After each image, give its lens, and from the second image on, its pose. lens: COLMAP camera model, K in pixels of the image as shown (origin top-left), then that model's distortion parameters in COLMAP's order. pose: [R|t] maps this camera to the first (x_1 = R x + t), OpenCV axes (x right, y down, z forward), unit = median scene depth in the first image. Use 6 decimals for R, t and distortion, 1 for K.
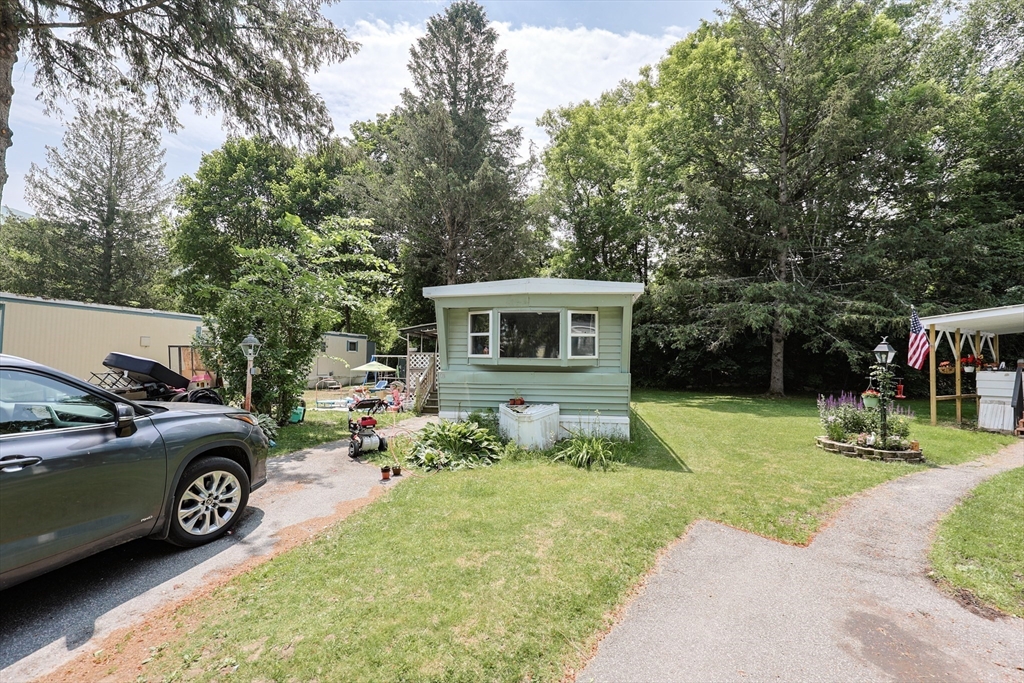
lens RADIAL K [[444.8, 0, 521.7], [0, 444.8, 345.9], [0, 0, 1]] dist [0.002466, 0.000440]
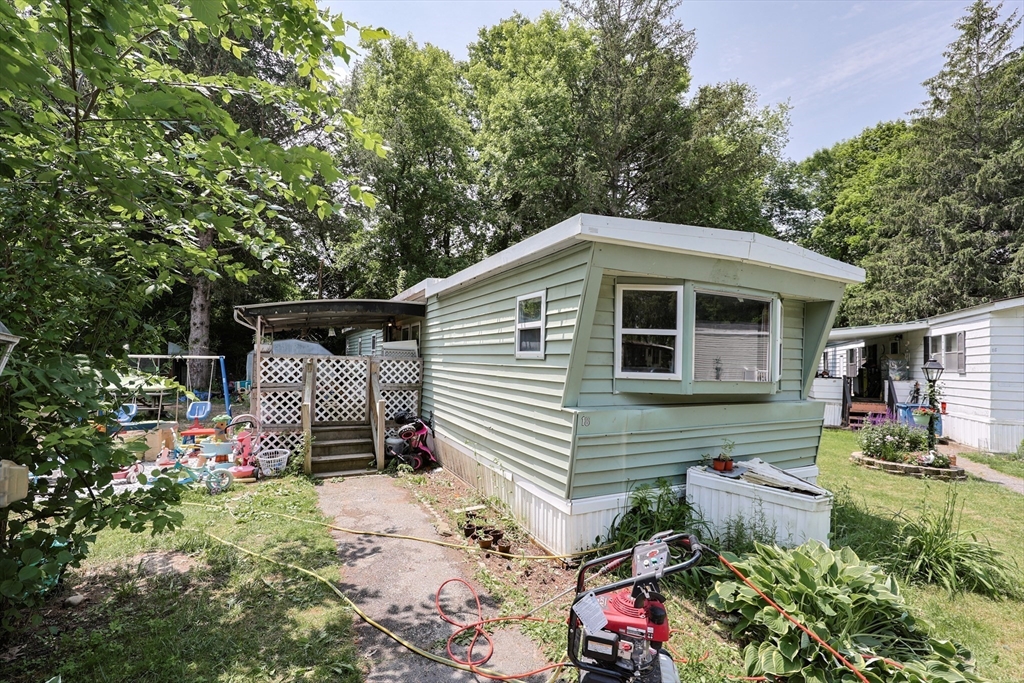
lens RADIAL K [[447.7, 0, 512.4], [0, 447.7, 352.6], [0, 0, 1]] dist [-0.000420, -0.000477]
pose [[0.823321, 0.016851, 0.567326, -0.474798], [-0.030566, 0.999425, 0.014673, -0.005929], [-0.566752, -0.029422, 0.823363, 0.645886]]
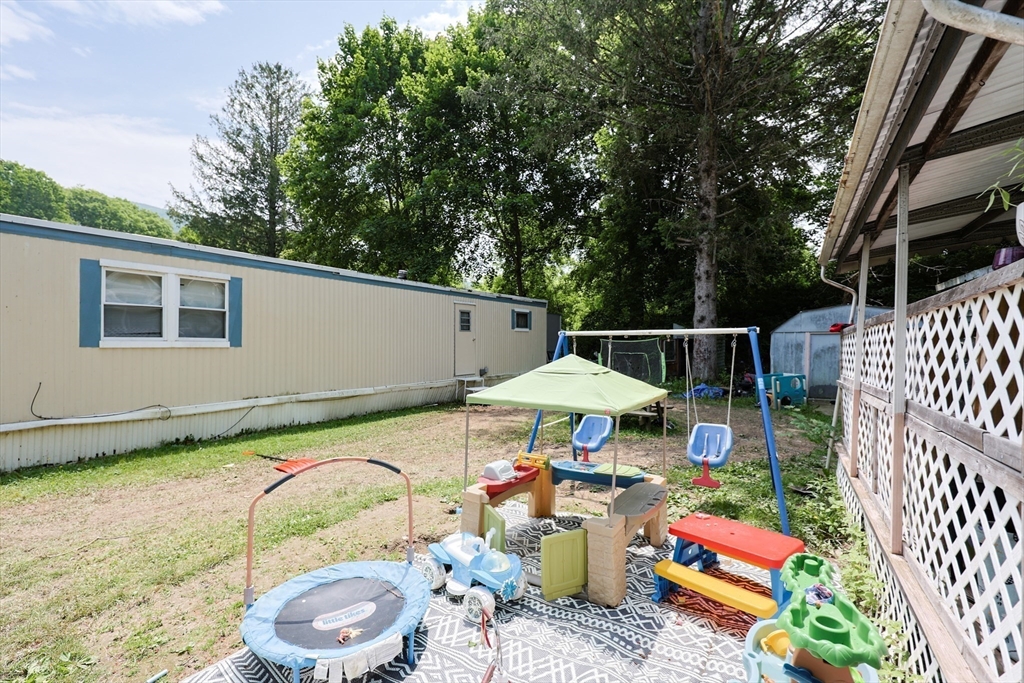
lens RADIAL K [[448.8, 0, 515.2], [0, 448.8, 340.5], [0, 0, 1]] dist [-0.000279, -0.000197]
pose [[0.917544, -0.011207, -0.397477, -0.480663], [0.022041, 0.999499, 0.022699, 0.037324], [0.397024, -0.029588, 0.917331, 1.396097]]
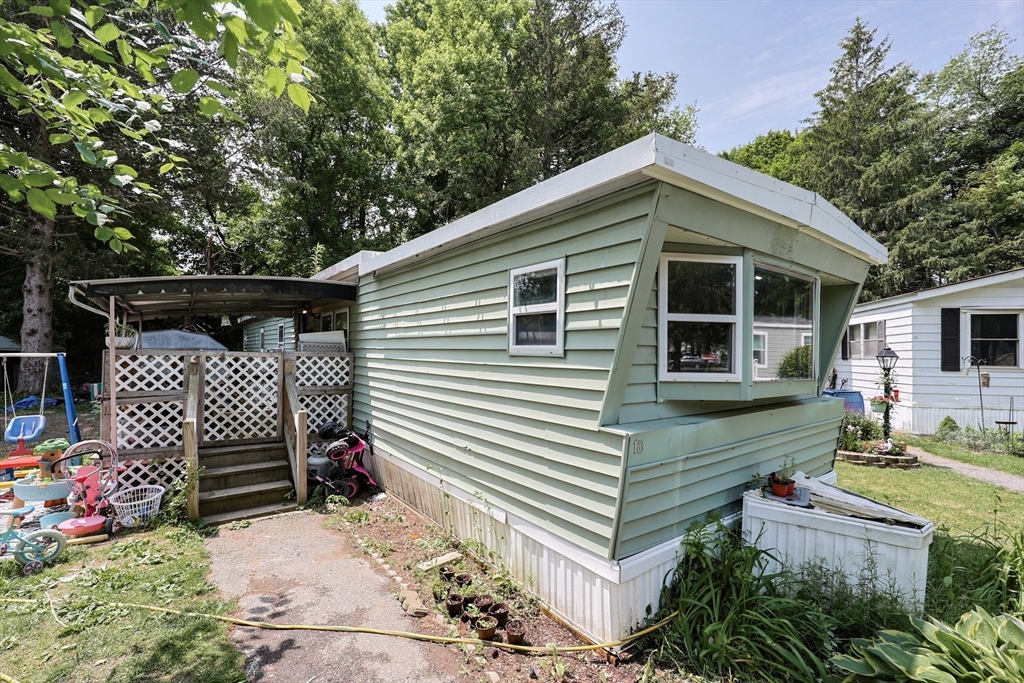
lens RADIAL K [[447.6, 0, 511.4], [0, 447.6, 346.7], [0, 0, 1]] dist [0.002003, 0.000031]
pose [[0.703174, 0.003557, 0.711009, -0.442585], [-0.024056, 0.999534, 0.018791, -0.005677], [-0.710611, -0.030318, 0.702932, 0.811631]]
